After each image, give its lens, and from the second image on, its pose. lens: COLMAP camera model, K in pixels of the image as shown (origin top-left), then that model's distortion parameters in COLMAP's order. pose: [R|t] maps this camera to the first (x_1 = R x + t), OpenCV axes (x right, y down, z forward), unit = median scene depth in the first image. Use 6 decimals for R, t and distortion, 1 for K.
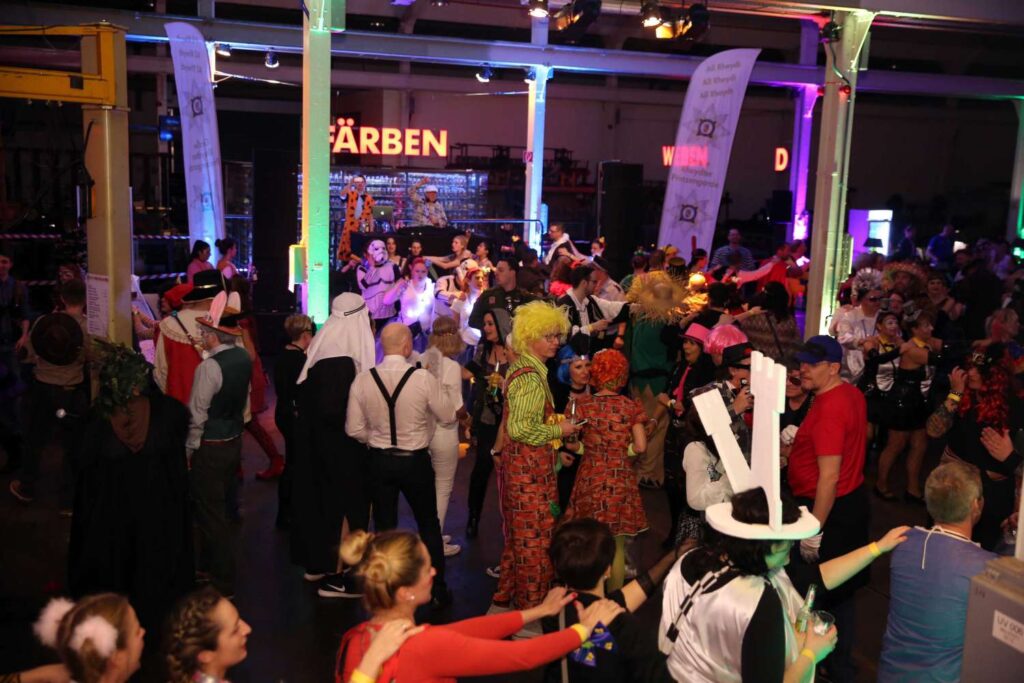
lens RADIAL K [[1004.8, 0, 479.3], [0, 1004.8, 342.2], [0, 0, 1]] dist [0.012461, 0.009662]
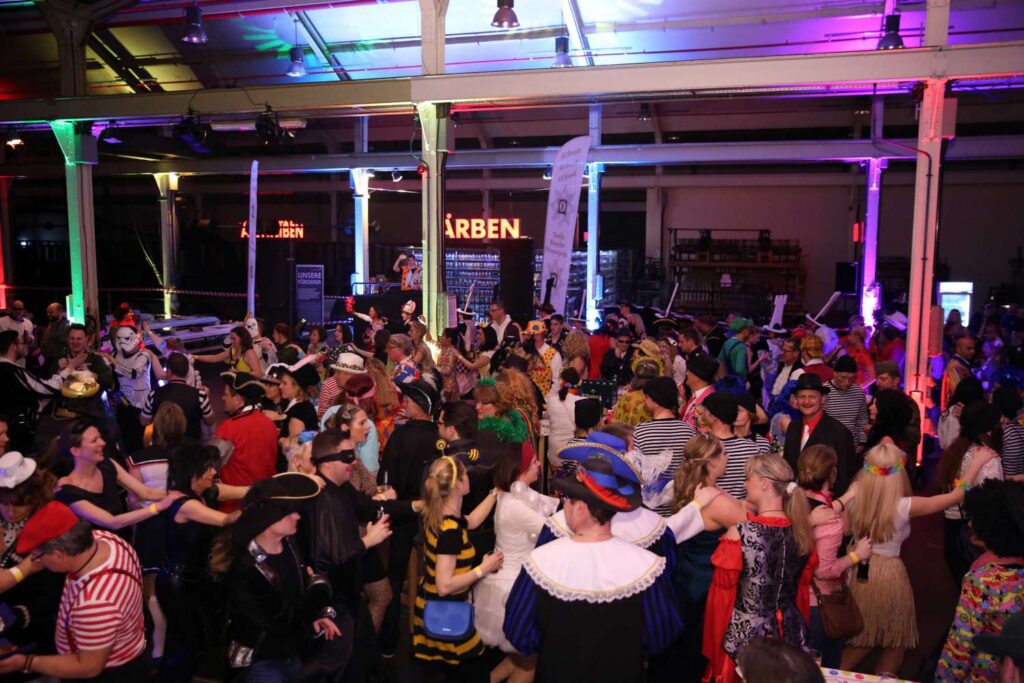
lens RADIAL K [[813.4, 0, 512.0], [0, 813.4, 341.5], [0, 0, 1]] dist [-0.086157, 0.094840]
pose [[0.797027, 0.043252, -0.602393, 0.596822], [-0.085553, 0.995460, -0.041721, -0.009621], [0.597854, 0.084789, 0.797108, 0.179890]]
